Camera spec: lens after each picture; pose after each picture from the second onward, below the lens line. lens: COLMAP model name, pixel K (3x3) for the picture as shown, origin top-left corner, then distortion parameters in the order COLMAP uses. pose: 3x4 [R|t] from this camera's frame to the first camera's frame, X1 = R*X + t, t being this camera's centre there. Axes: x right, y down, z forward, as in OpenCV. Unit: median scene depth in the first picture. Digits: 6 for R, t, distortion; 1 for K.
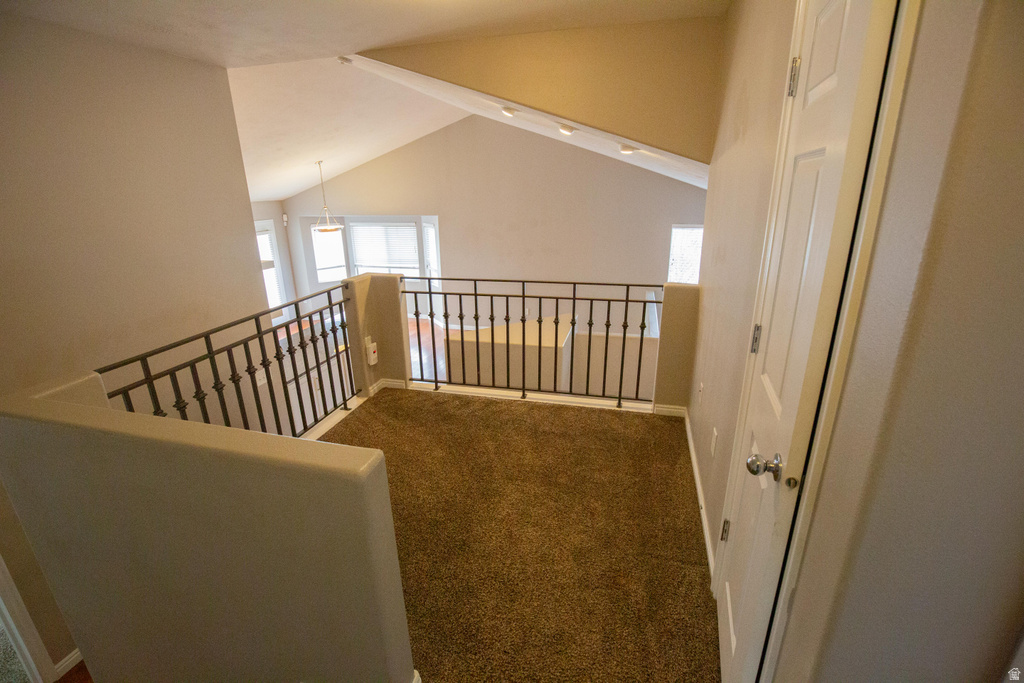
lens RADIAL K [[470.5, 0, 510.9], [0, 470.5, 345.6], [0, 0, 1]] dist [-0.020358, 0.000290]
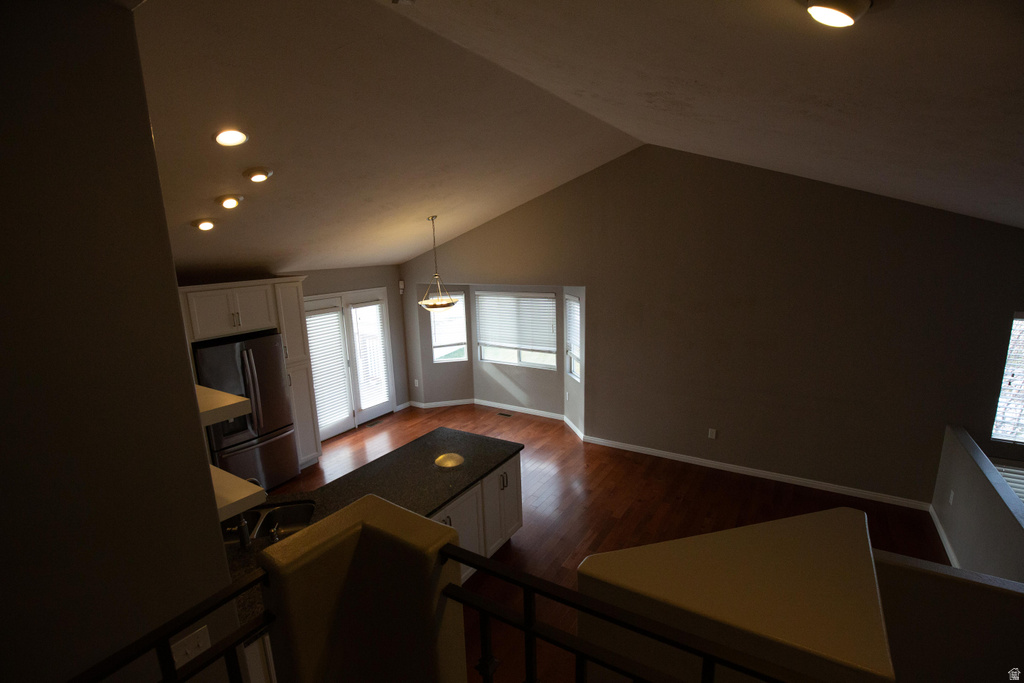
lens RADIAL K [[470.5, 0, 511.5], [0, 470.5, 342.3], [0, 0, 1]] dist [-0.020358, 0.000290]
pose [[0.953241, 0.047747, -0.298414, -0.041708], [-0.083471, 0.990626, -0.108133, -0.097704], [0.290454, 0.127986, 0.948291, 0.275645]]
